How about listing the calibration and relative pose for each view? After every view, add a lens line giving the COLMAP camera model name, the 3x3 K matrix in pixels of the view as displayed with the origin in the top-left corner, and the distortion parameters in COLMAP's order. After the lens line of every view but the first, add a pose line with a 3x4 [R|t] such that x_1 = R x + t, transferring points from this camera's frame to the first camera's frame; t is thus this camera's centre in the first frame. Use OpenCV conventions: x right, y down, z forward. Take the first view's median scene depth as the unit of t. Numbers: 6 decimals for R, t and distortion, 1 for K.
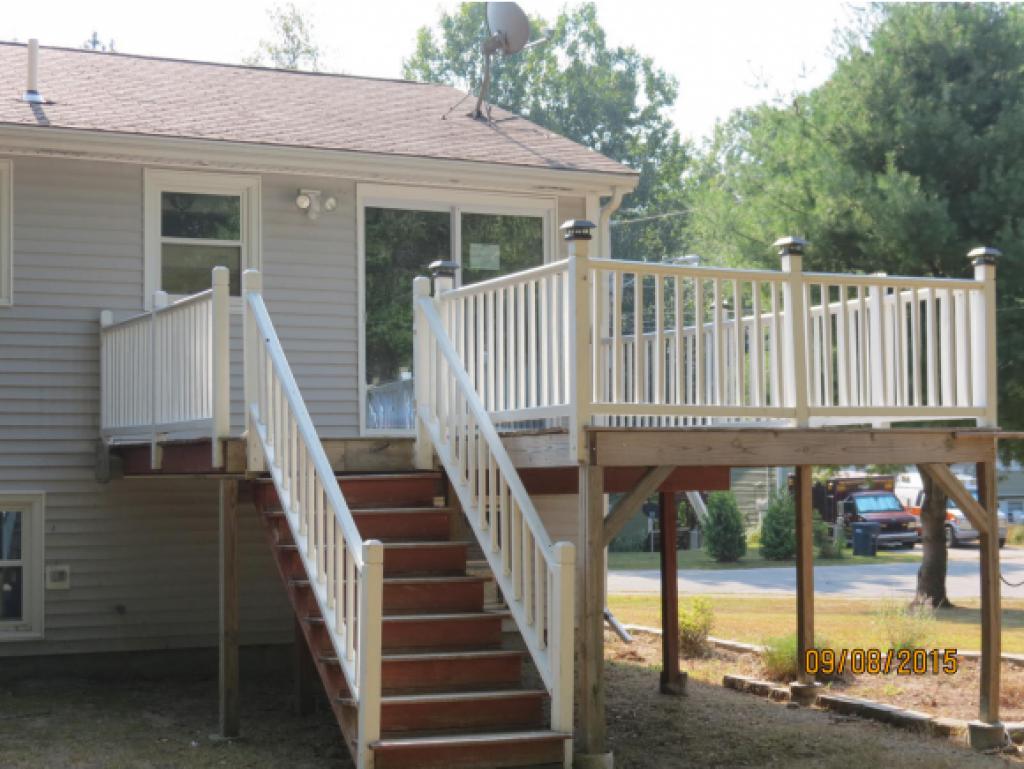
lens RADIAL K [[1575.1, 0, 512.0], [0, 1575.1, 384.5], [0, 0, 1]] dist [-0.081083, -0.030809]
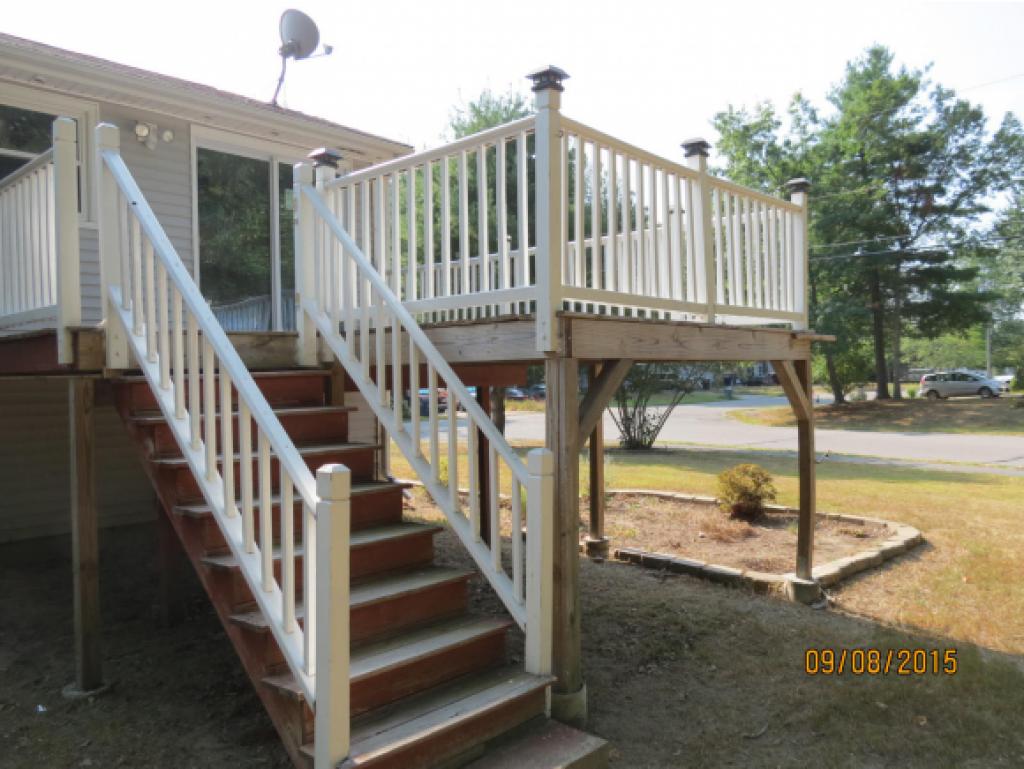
lens RADIAL K [[780.0, 0, 512.0], [0, 780.0, 384.5], [0, 0, 1]] dist [-0.017807, -0.002702]
pose [[0.939843, -0.010082, 0.341458, -0.110063], [-0.012933, 0.997798, 0.065059, 0.035170], [-0.341362, -0.065562, 0.937643, 0.557075]]
